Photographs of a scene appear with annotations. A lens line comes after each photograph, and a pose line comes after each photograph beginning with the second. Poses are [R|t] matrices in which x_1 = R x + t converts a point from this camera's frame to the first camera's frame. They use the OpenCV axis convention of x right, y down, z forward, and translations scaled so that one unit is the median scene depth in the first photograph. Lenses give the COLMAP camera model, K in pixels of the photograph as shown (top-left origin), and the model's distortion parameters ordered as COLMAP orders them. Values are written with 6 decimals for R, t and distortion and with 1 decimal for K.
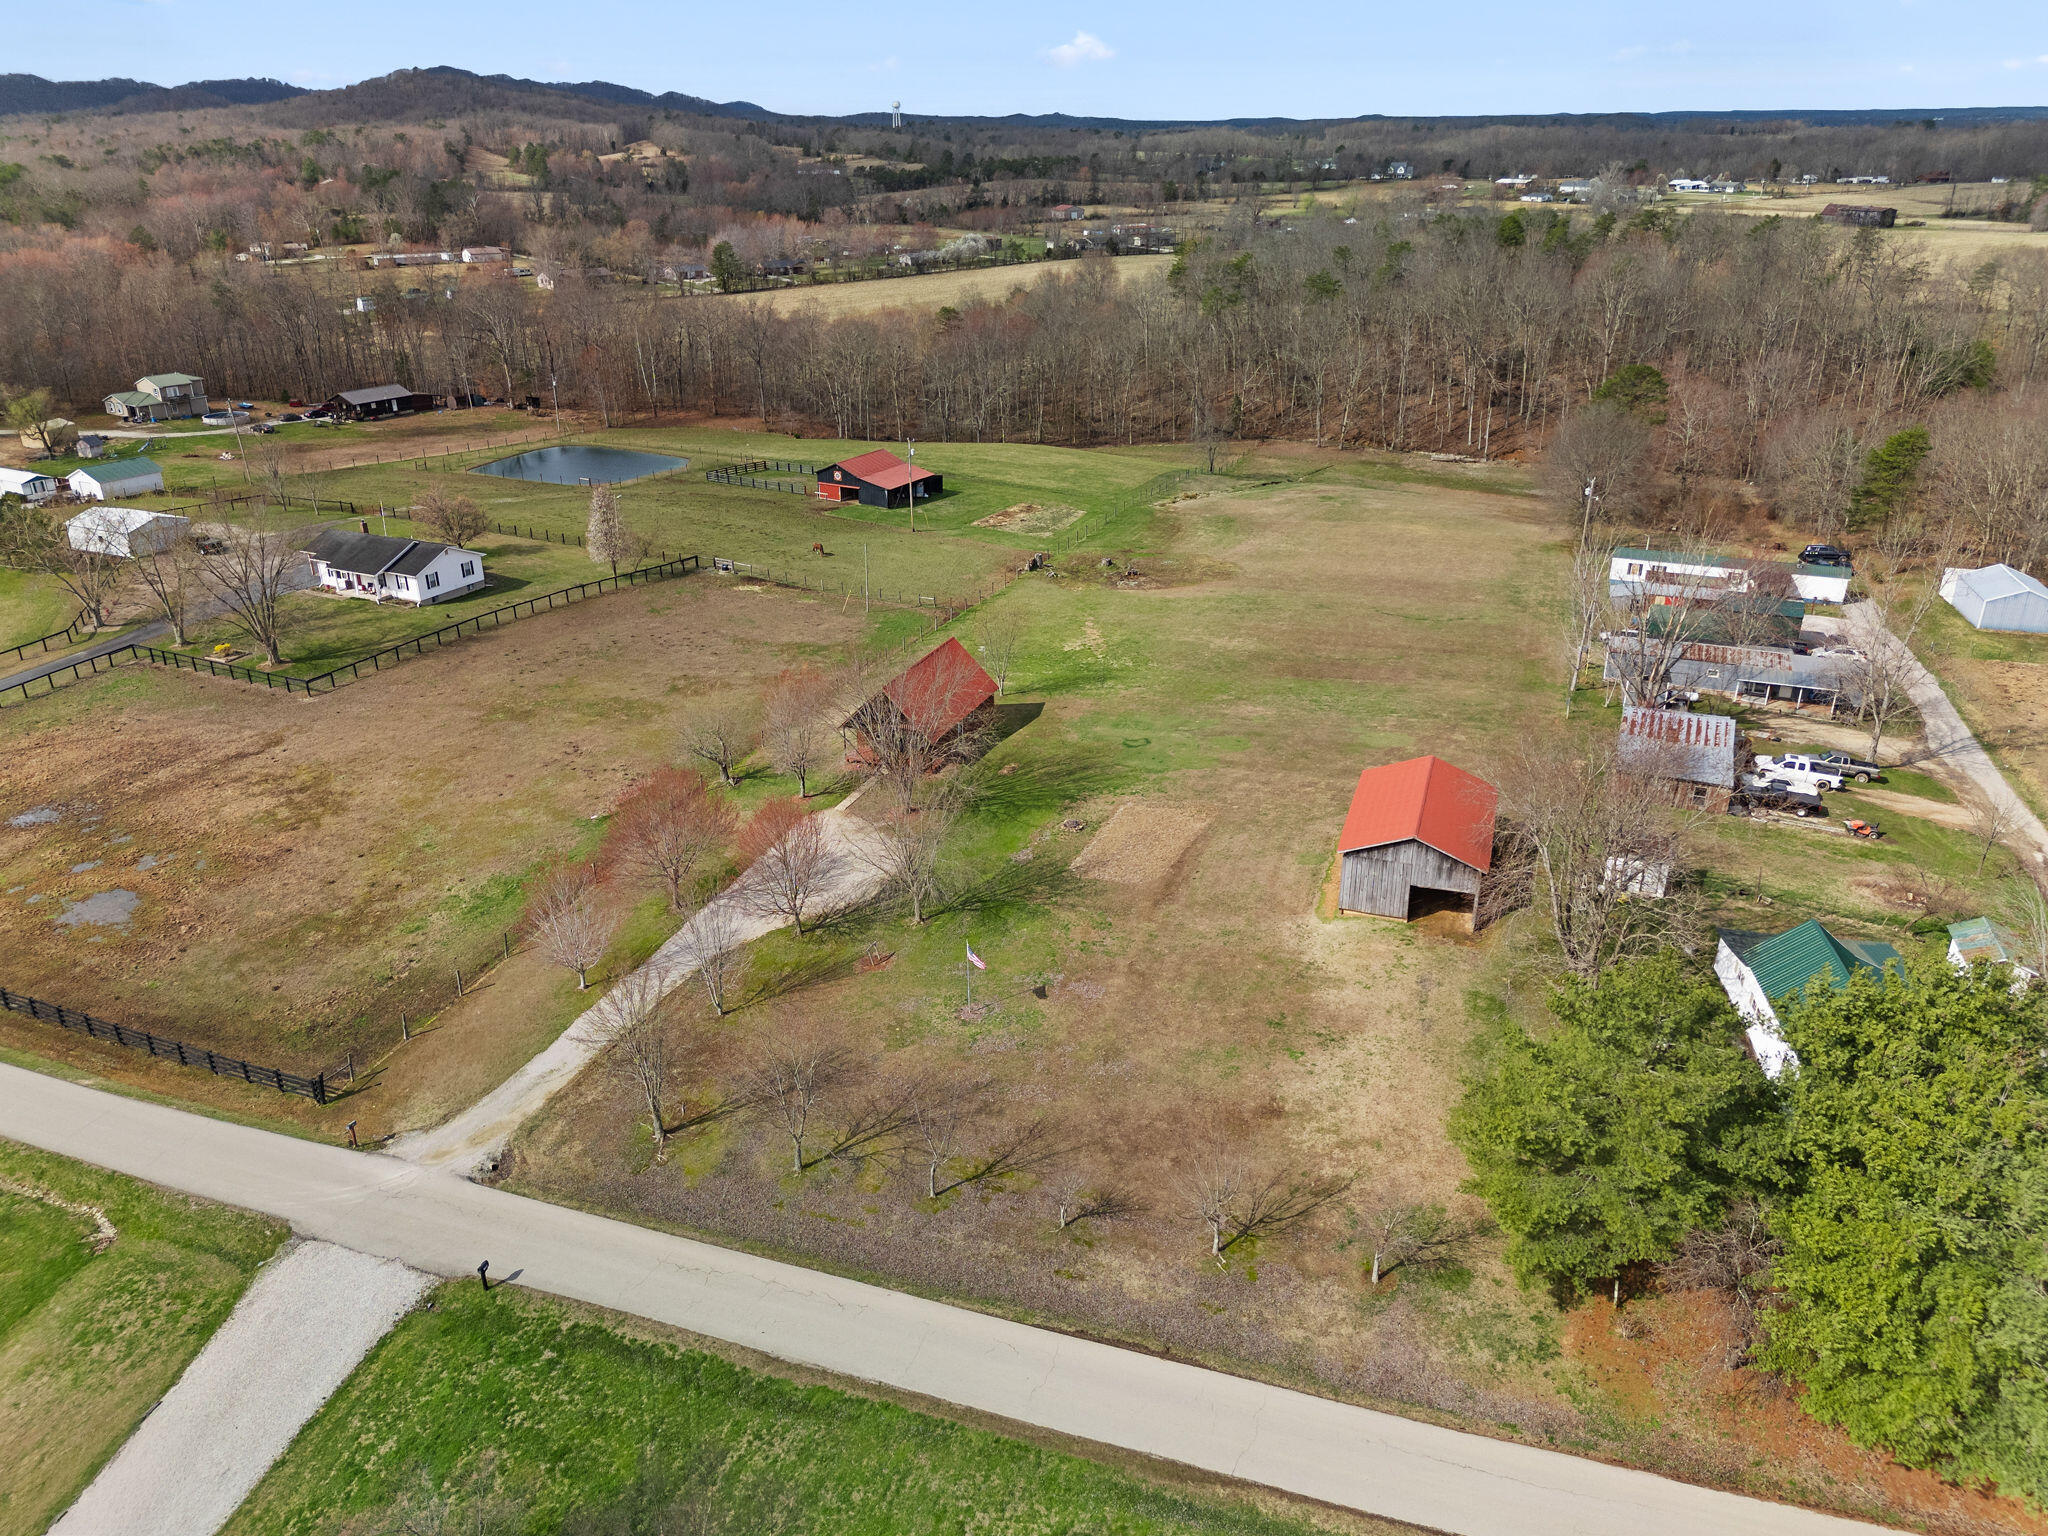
lens RADIAL K [[1445.9, 0, 1031.9], [0, 1445.9, 764.5], [0, 0, 1]] dist [0.077864, -0.083835]
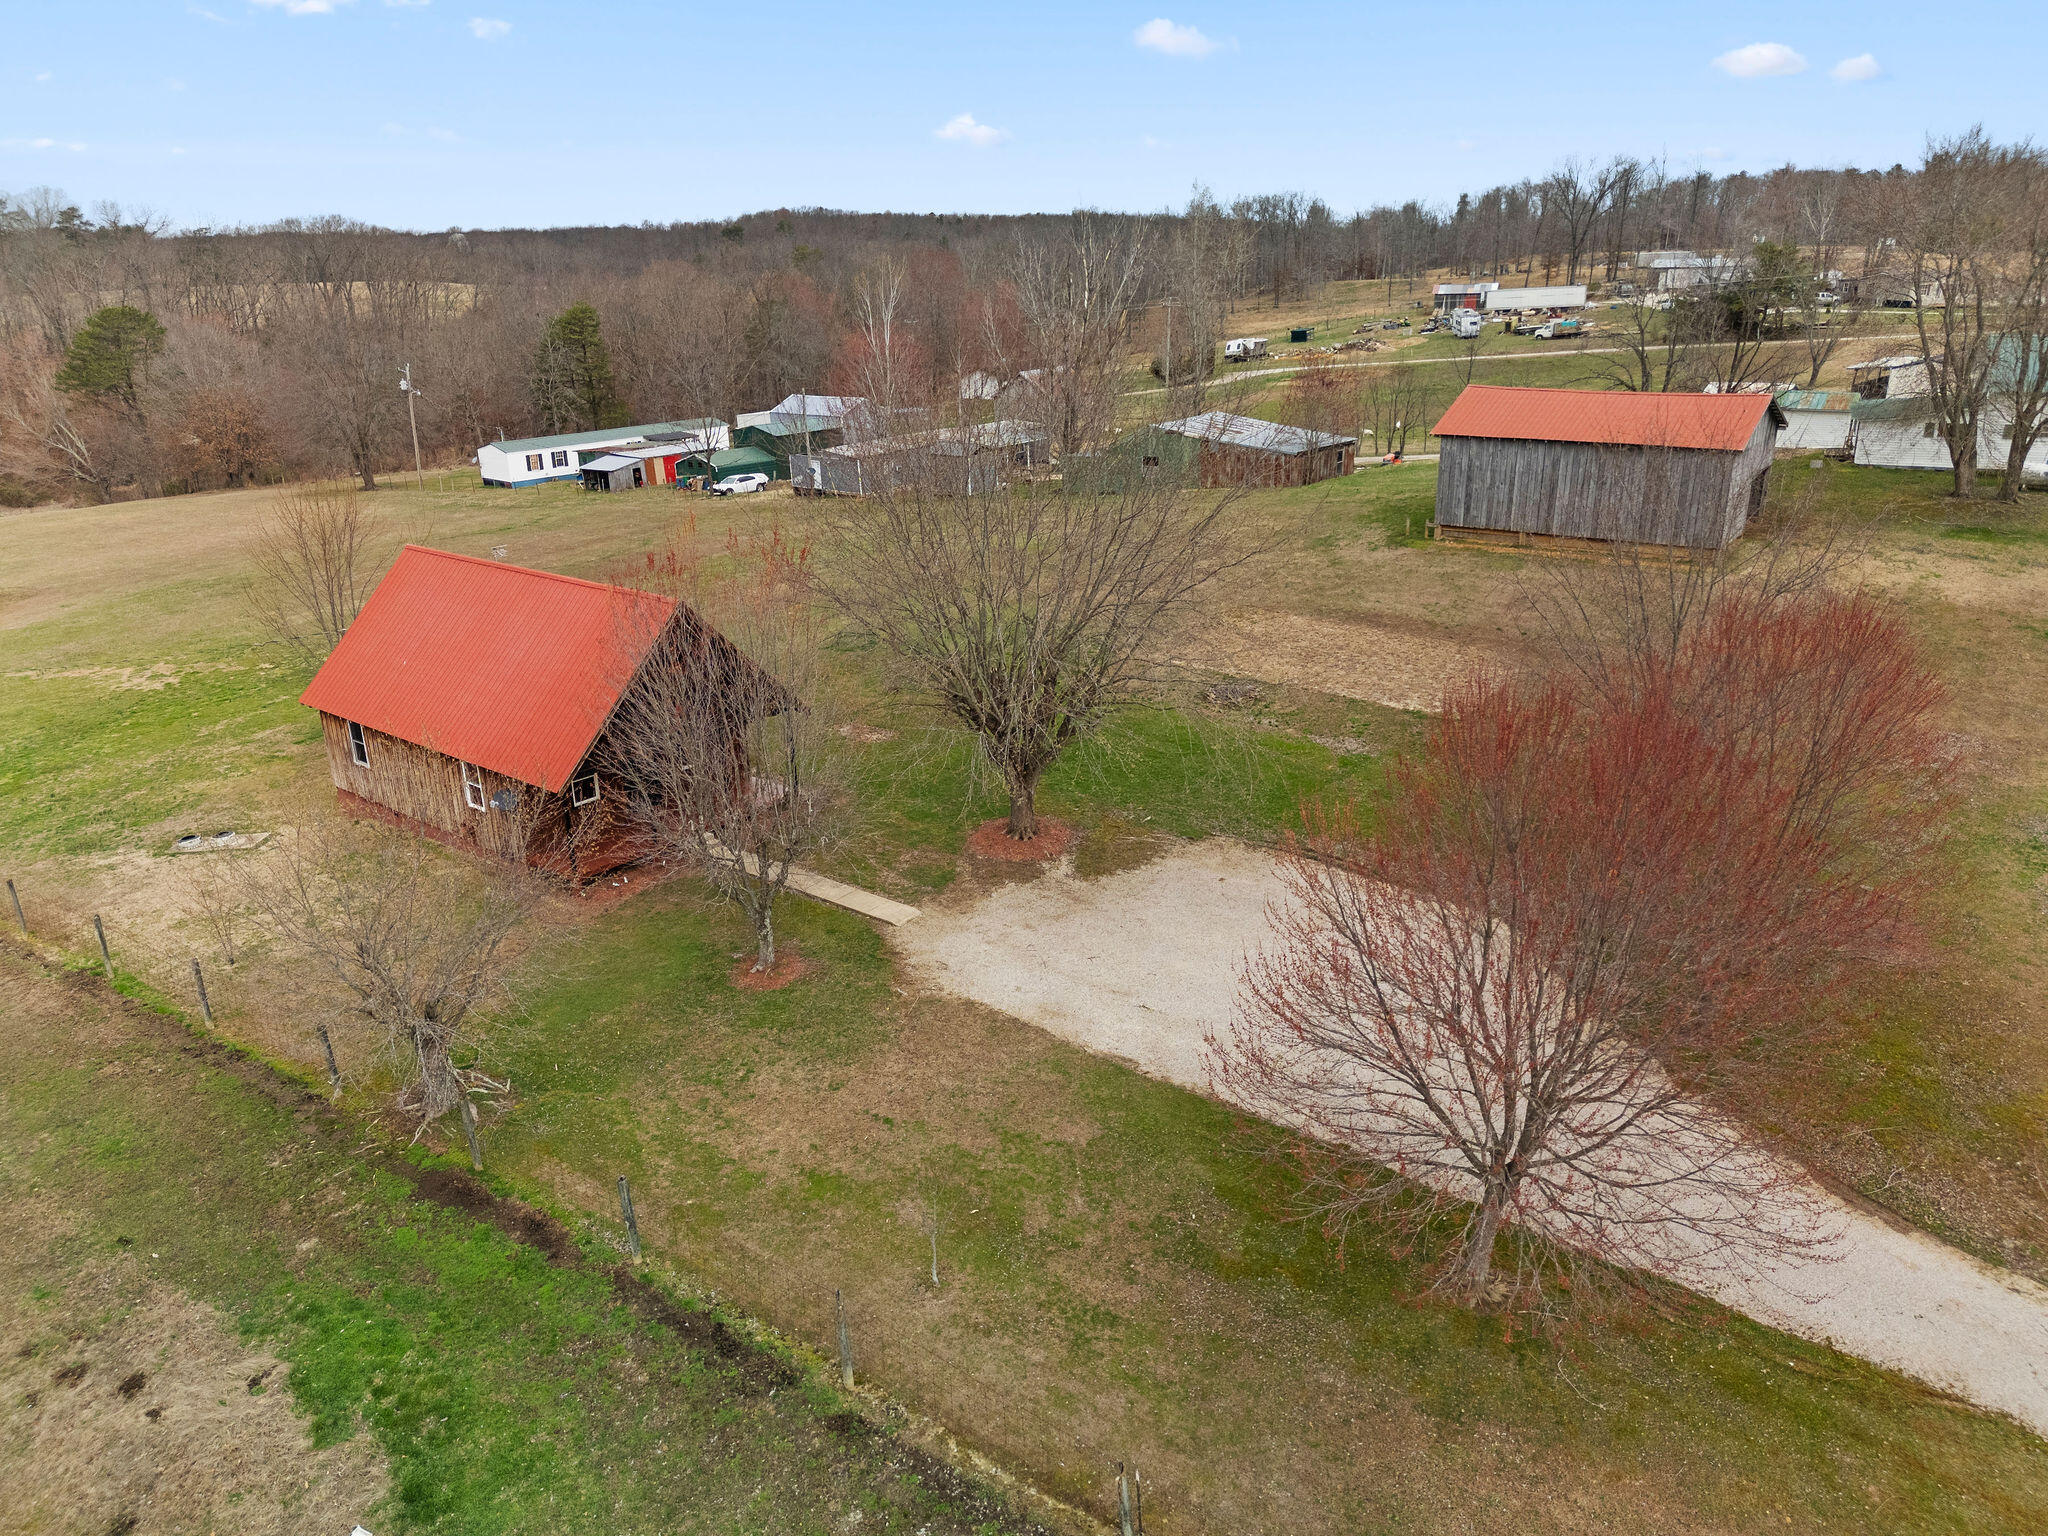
lens RADIAL K [[1445.9, 0, 1031.9], [0, 1445.9, 764.5], [0, 0, 1]] dist [0.077864, -0.083835]
pose [[0.301368, -0.325620, 0.896186, -0.391641], [0.399863, 0.896403, 0.191234, -0.050383], [-0.865614, 0.300720, 0.400350, 0.792153]]
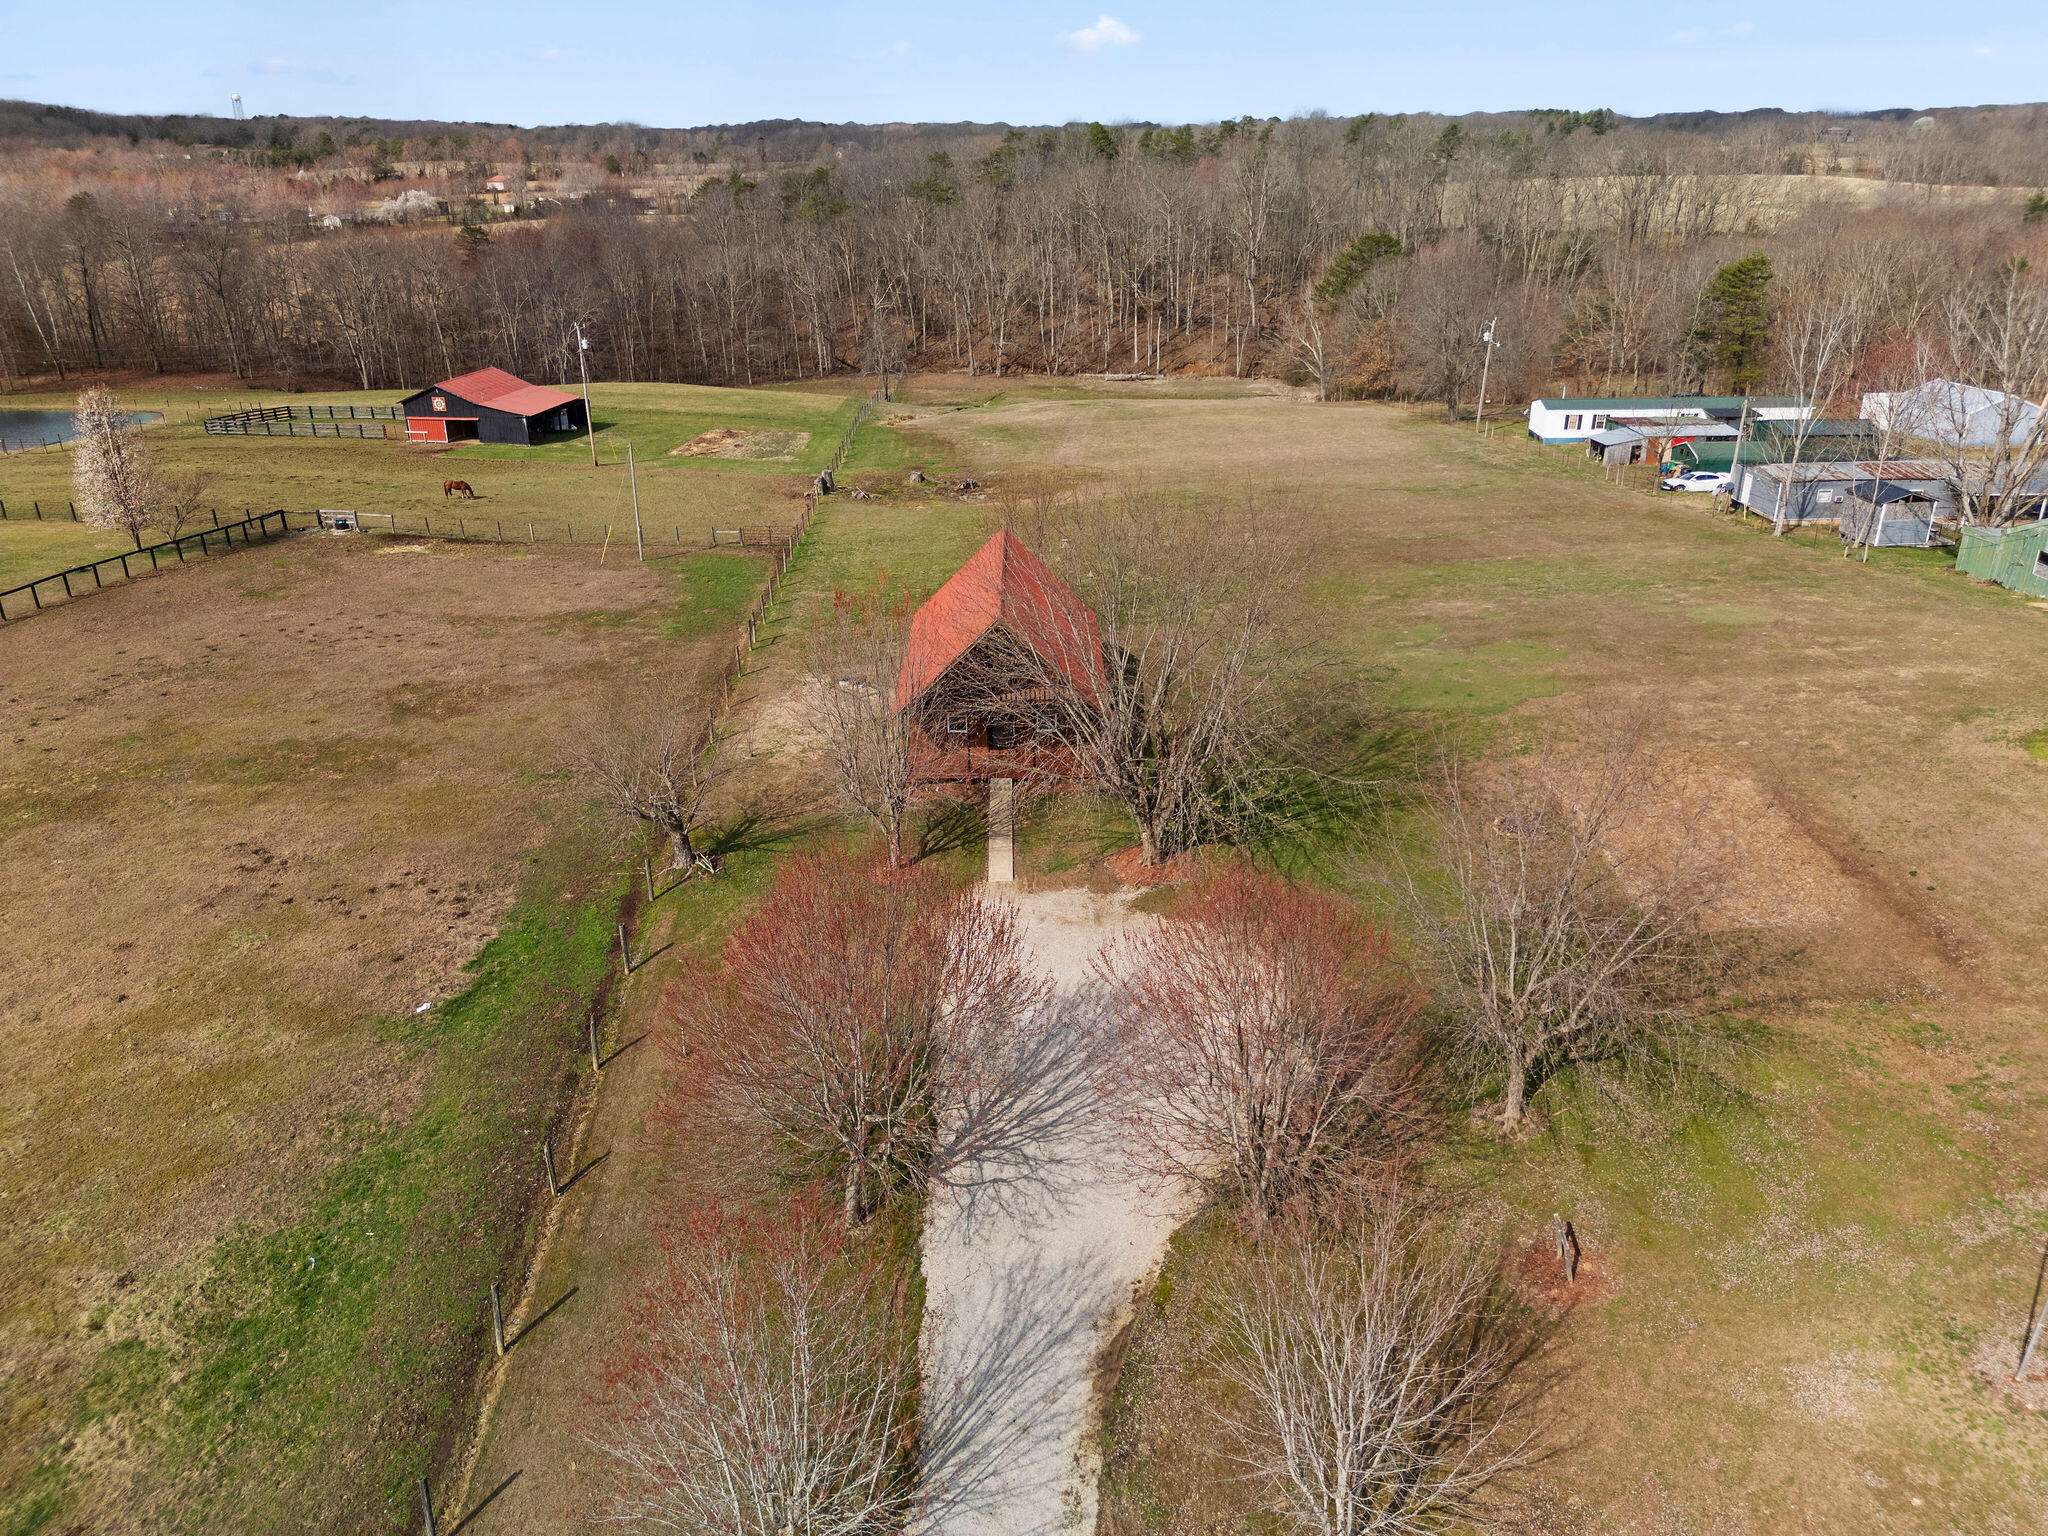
lens RADIAL K [[1445.9, 0, 1031.9], [0, 1445.9, 764.5], [0, 0, 1]] dist [0.077864, -0.083835]
pose [[0.928219, -0.150157, 0.340384, -0.261333], [0.152590, 0.988092, 0.019776, -0.012150], [-0.339300, 0.033583, 0.940078, 0.538957]]
